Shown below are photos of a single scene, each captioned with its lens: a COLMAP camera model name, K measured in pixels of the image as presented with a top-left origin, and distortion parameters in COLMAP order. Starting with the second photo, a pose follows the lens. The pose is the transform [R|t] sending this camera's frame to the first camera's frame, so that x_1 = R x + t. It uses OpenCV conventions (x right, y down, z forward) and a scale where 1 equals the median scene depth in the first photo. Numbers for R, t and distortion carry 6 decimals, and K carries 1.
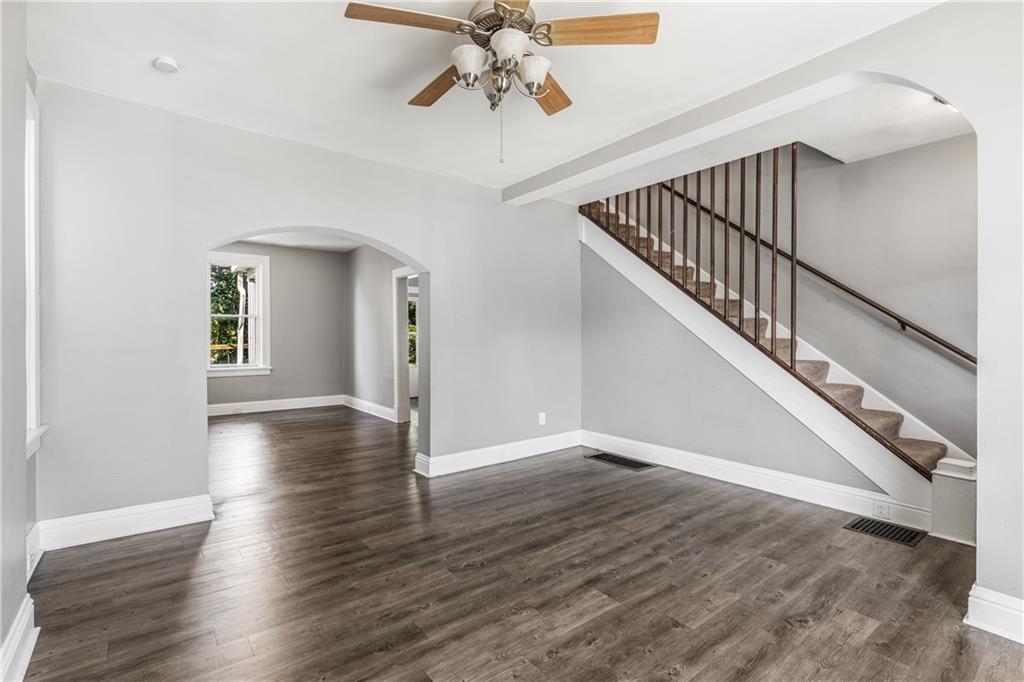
lens RADIAL K [[481.0, 0, 514.5], [0, 481.0, 342.6], [0, 0, 1]] dist [0.001755, -0.000235]
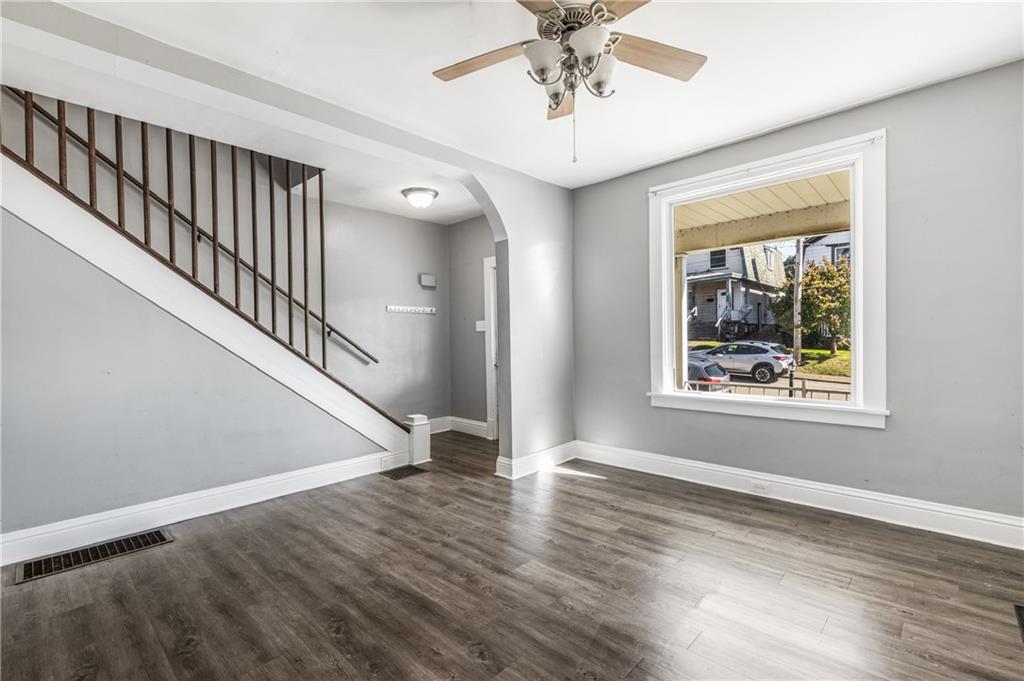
lens RADIAL K [[469.4, 0, 512.4], [0, 469.4, 333.7], [0, 0, 1]] dist [0.001047, -0.000698]
pose [[-0.155698, 0.007315, 0.987778, -0.677790], [0.034203, 0.999413, -0.002010, -0.009158], [-0.987212, 0.033472, -0.155857, 0.894955]]
